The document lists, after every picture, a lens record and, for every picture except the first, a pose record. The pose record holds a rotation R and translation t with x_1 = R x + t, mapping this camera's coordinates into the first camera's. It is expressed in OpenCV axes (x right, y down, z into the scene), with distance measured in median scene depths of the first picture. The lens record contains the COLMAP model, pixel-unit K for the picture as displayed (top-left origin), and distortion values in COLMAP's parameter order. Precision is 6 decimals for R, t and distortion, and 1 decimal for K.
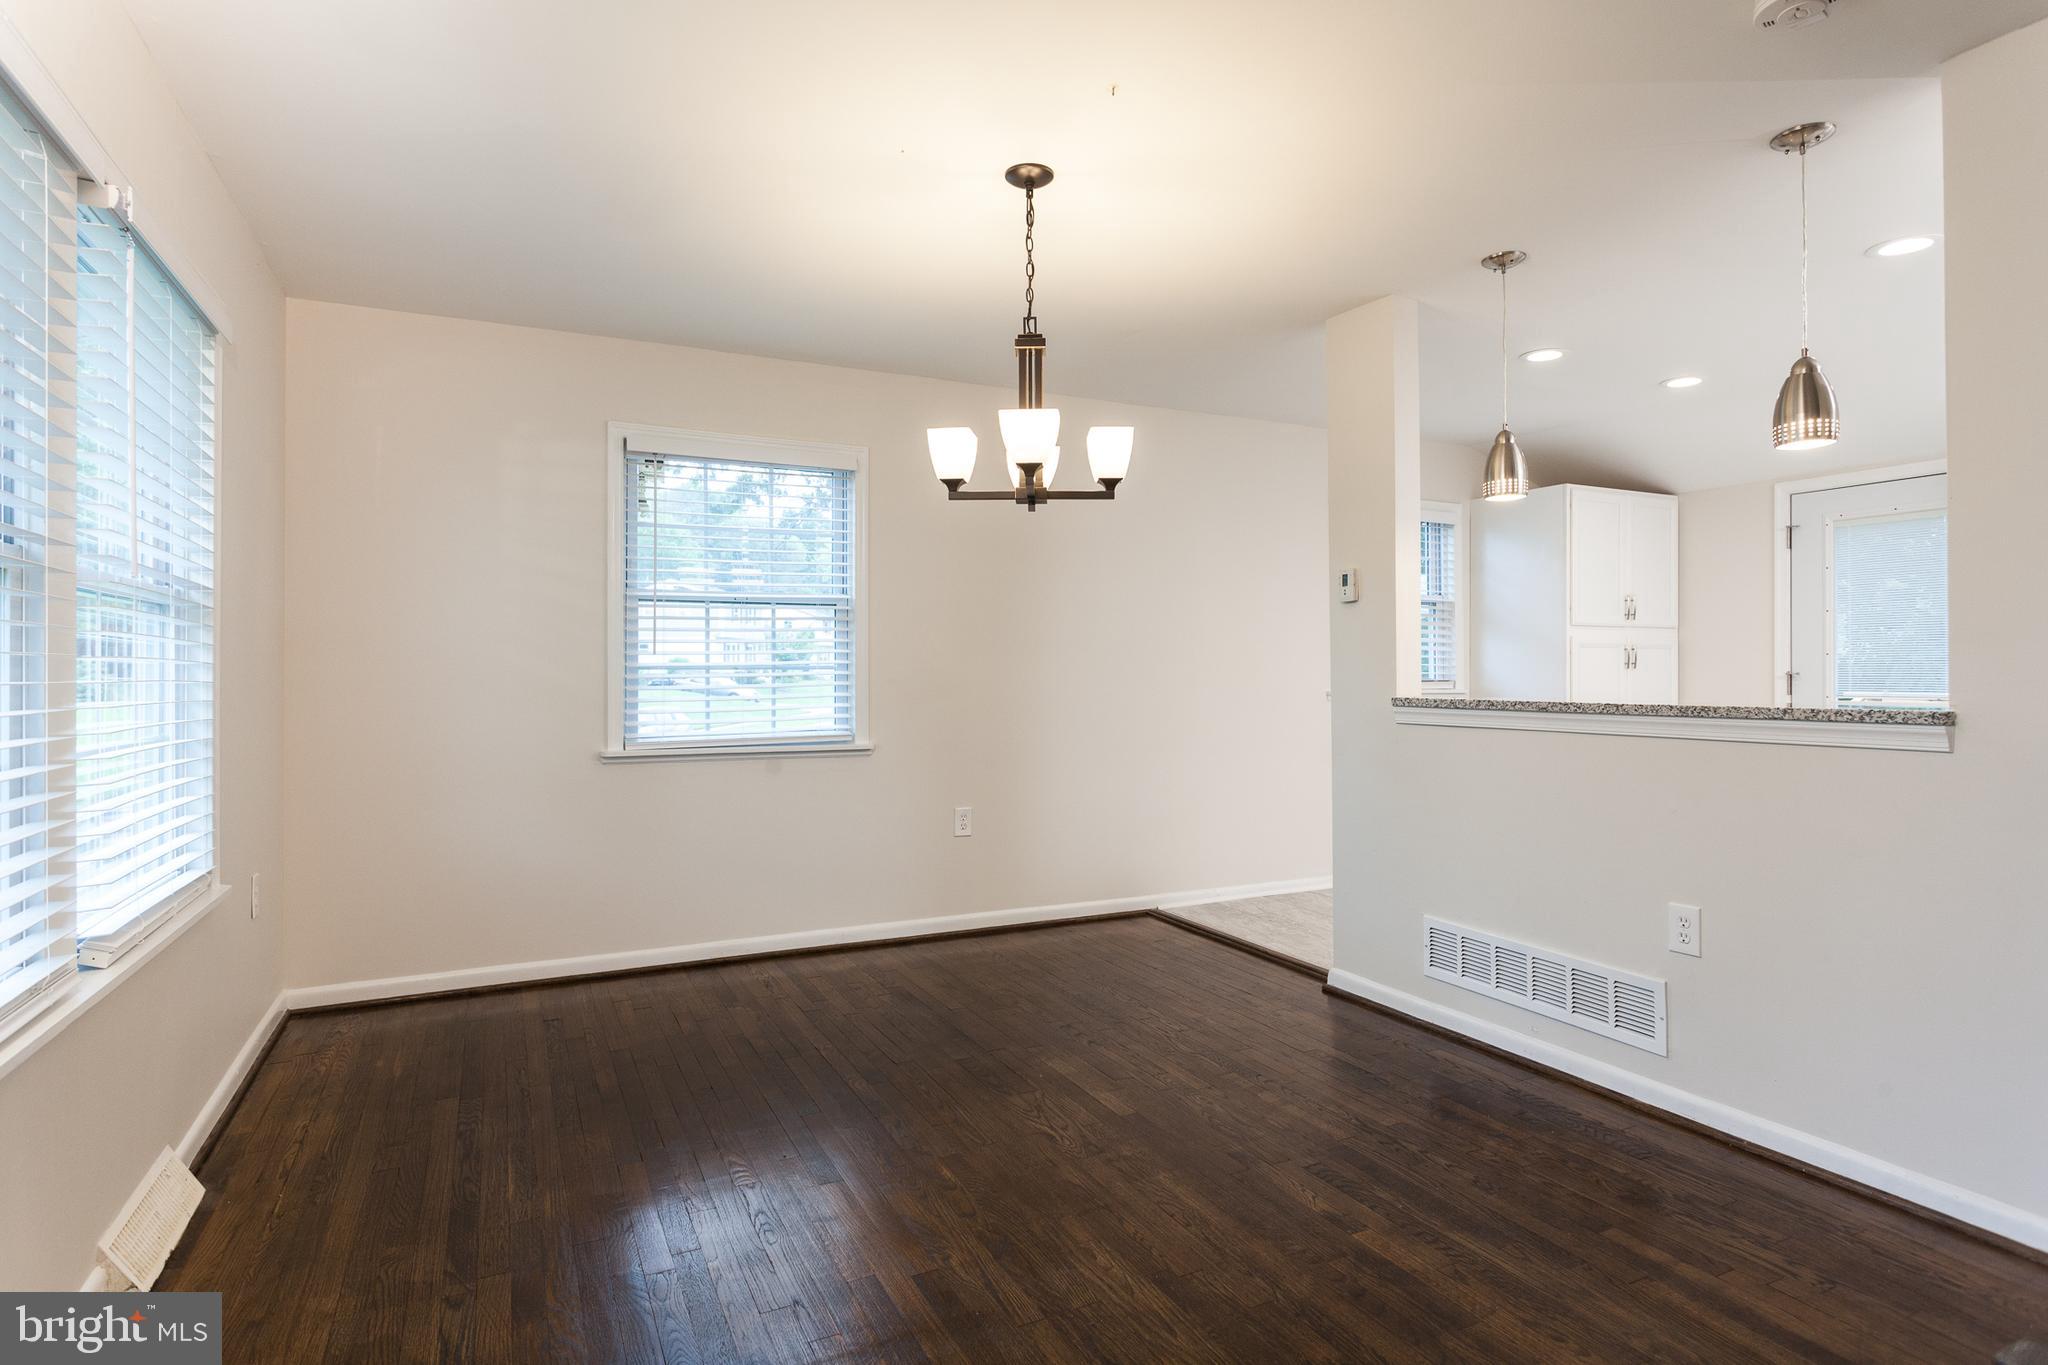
lens RADIAL K [[1050.9, 0, 1016.0], [0, 1050.9, 671.5], [0, 0, 1]] dist [-0.004406, 0.002066]
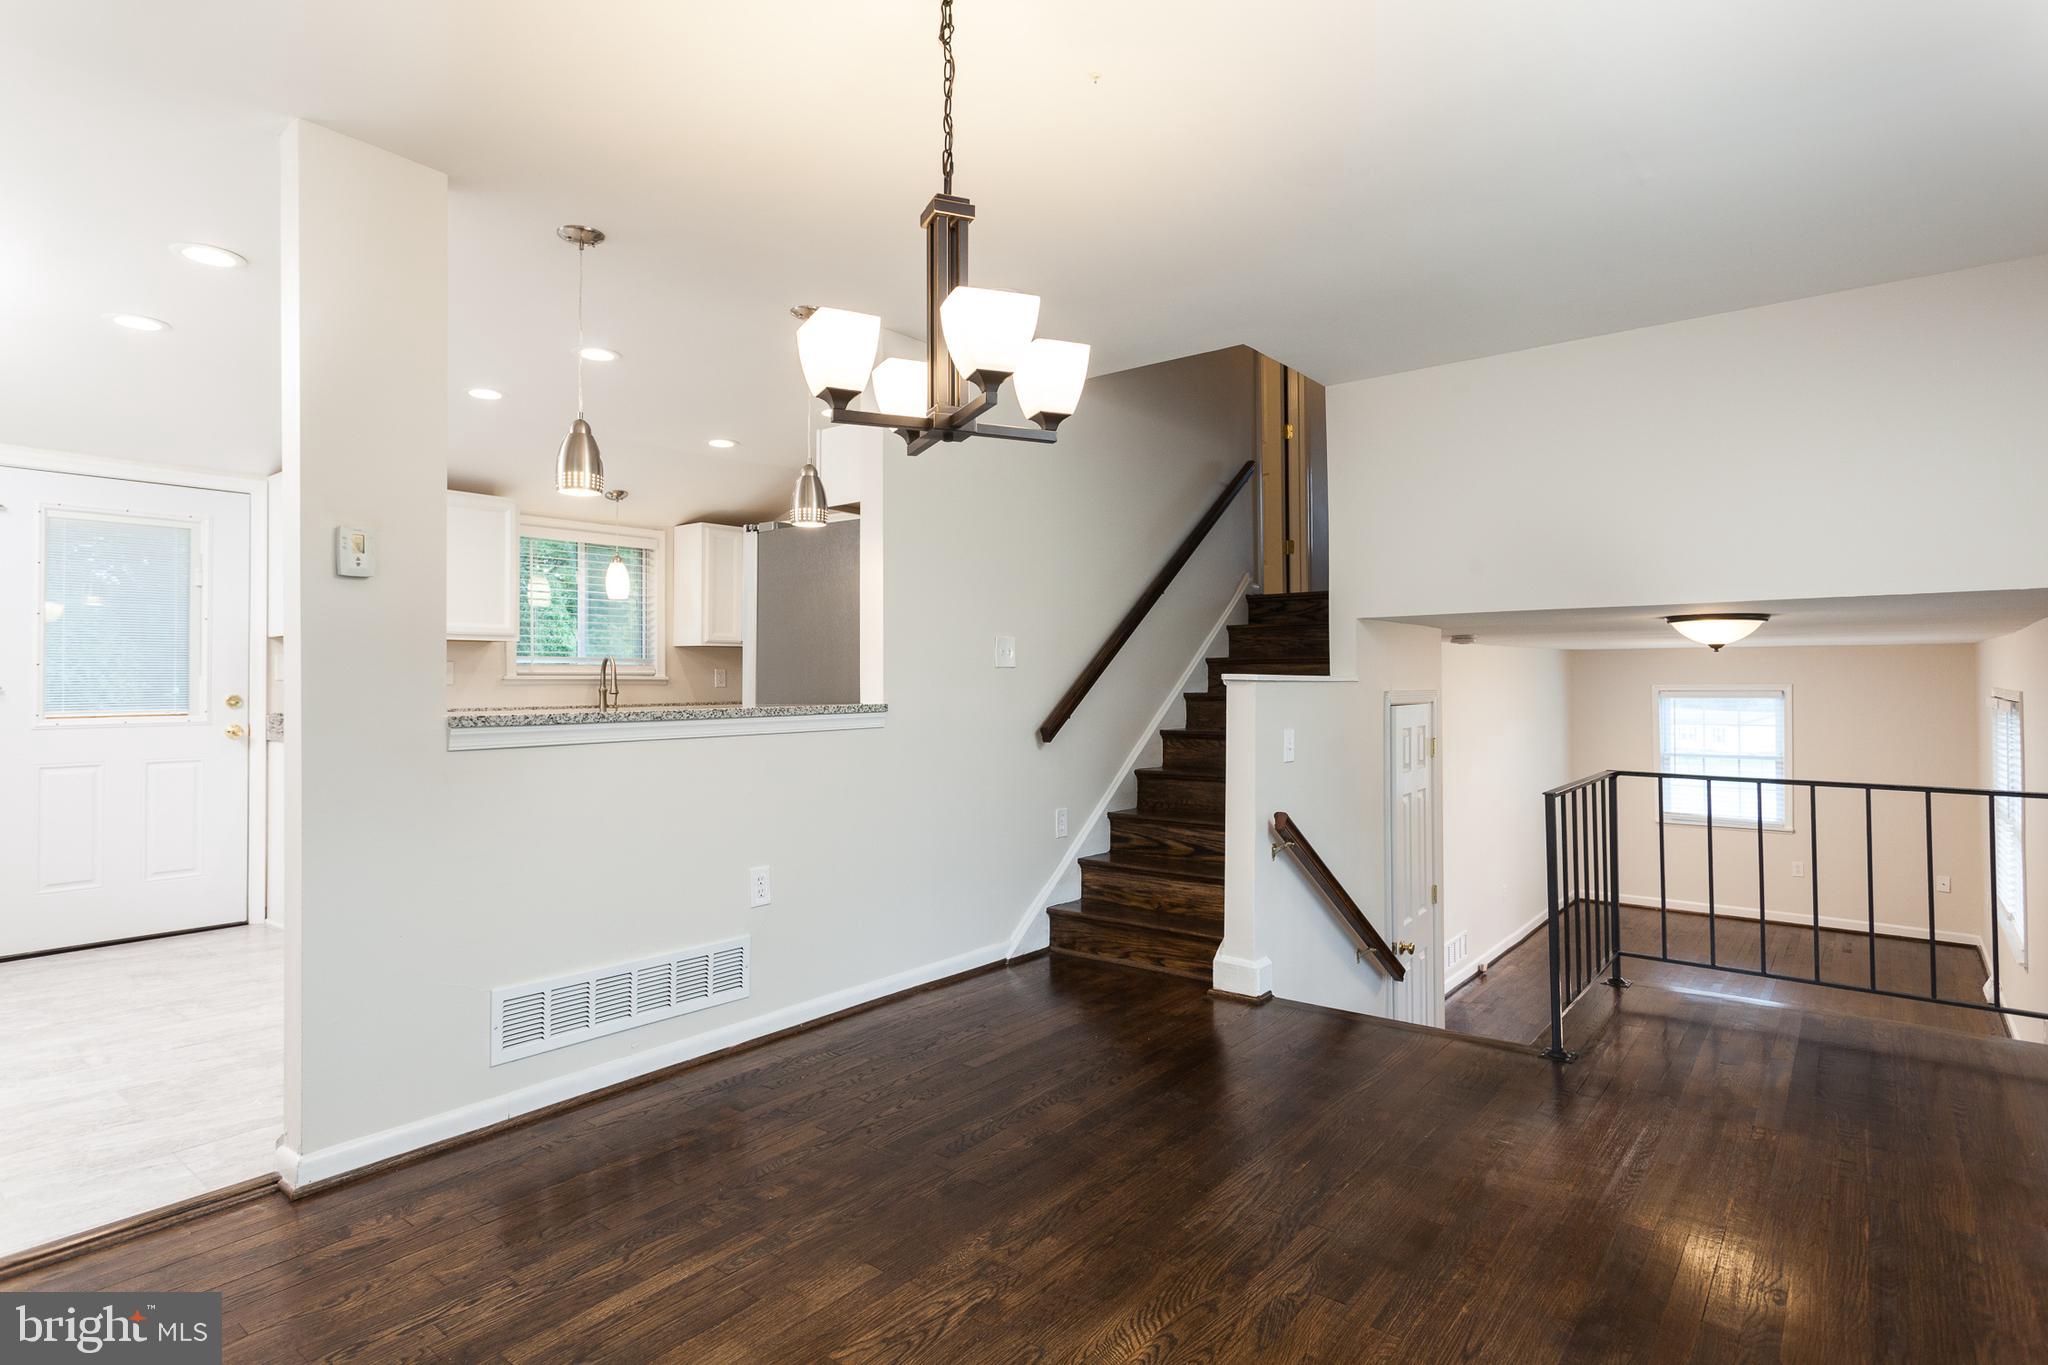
lens RADIAL K [[1050.9, 0, 1021.6], [0, 1050.9, 668.9], [0, 0, 1]] dist [-0.004406, 0.002066]
pose [[-0.421770, 0.013231, 0.906606, -0.578440], [0.004977, 0.999912, -0.012277, 0.002313], [-0.906689, -0.000666, -0.421799, 1.130961]]
